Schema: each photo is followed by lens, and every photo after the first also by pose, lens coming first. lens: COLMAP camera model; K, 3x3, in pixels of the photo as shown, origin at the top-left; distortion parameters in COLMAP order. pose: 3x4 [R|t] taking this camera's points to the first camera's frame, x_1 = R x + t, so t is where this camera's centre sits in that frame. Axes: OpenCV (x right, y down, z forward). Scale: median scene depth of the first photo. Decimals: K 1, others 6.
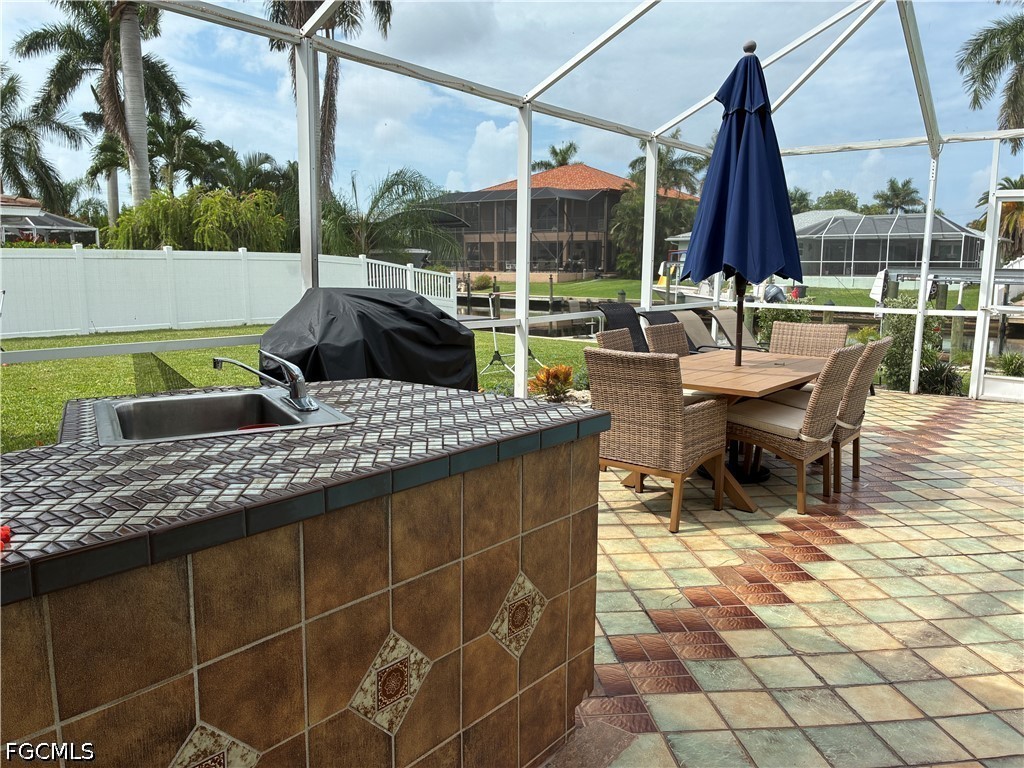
lens RADIAL K [[773.6, 0, 508.2], [0, 773.6, 379.6], [0, 0, 1]] dist [0.048930, -0.070063]
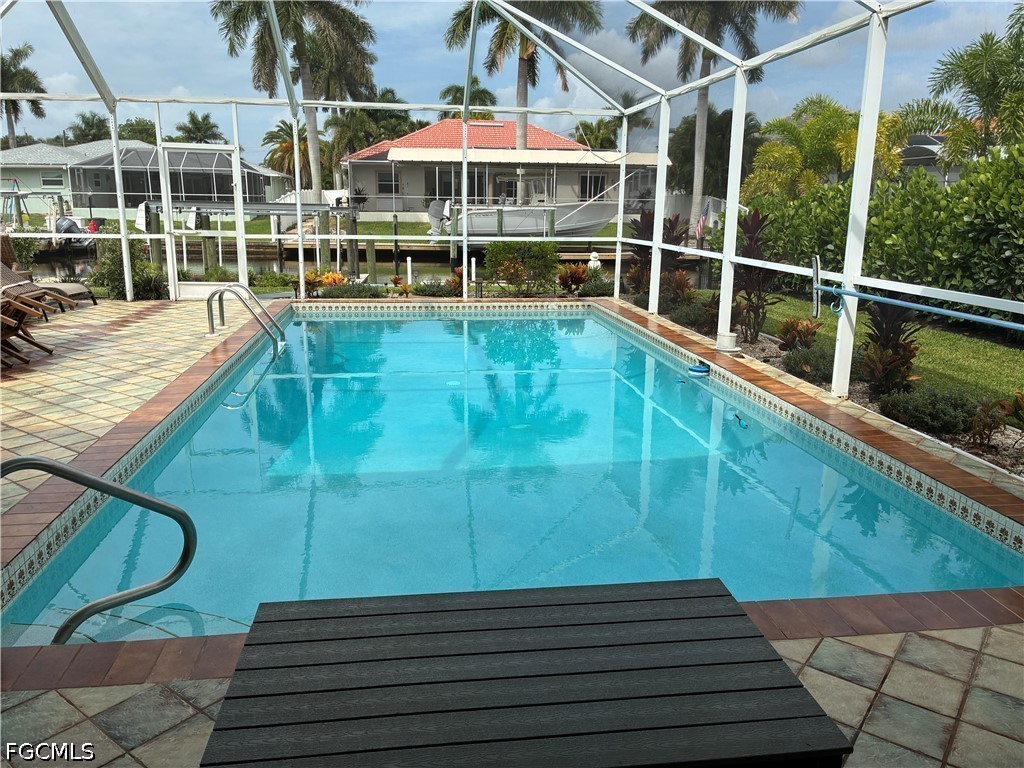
lens RADIAL K [[785.7, 0, 512.5], [0, 785.7, 380.1], [0, 0, 1]] dist [0.020819, -0.002444]
pose [[0.694480, -0.156976, 0.702179, 0.027570], [0.098915, 0.987474, 0.122925, 0.051577], [-0.712680, -0.015913, 0.701309, -0.377580]]
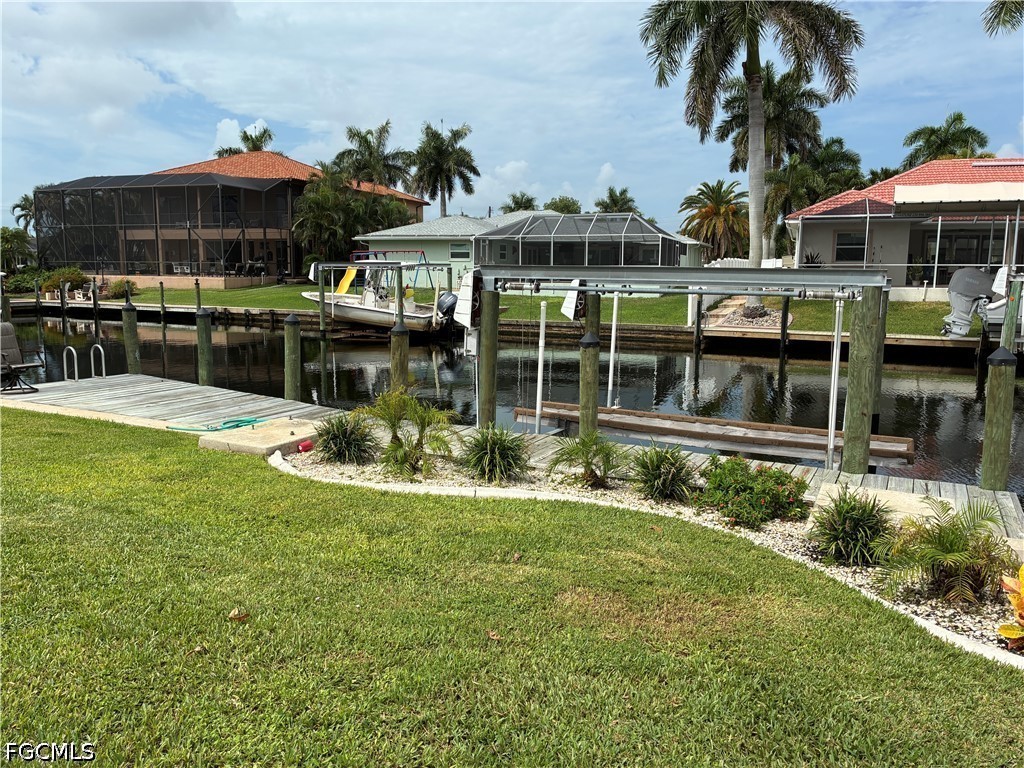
lens RADIAL K [[753.0, 0, 506.1], [0, 753.0, 379.0], [0, 0, 1]] dist [0.045297, -0.069929]
pose [[0.956679, -0.039367, 0.288470, 0.747171], [0.040701, 0.999170, 0.001373, -0.136686], [-0.288284, 0.010428, 0.957488, 1.038528]]
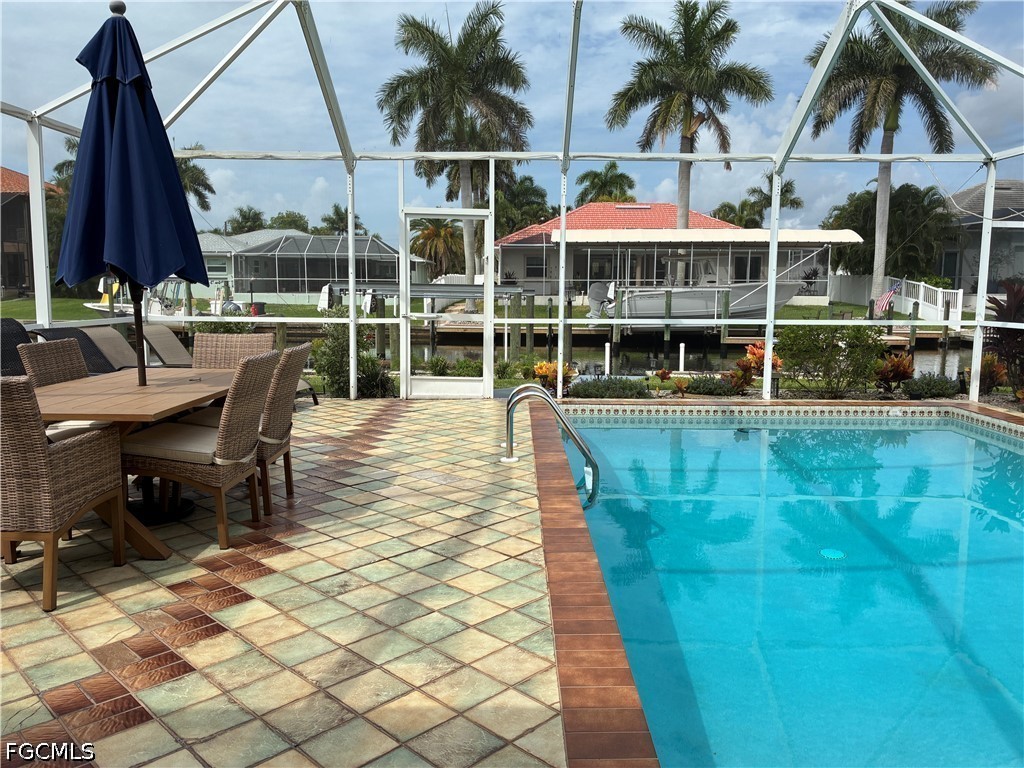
lens RADIAL K [[776.0, 0, 510.9], [0, 776.0, 374.6], [0, 0, 1]] dist [0.068781, -0.085595]
pose [[0.789413, -0.071527, 0.609681, 0.059674], [0.090118, 0.995931, 0.000156, 0.003910], [-0.607211, 0.054820, 0.792647, 0.054216]]
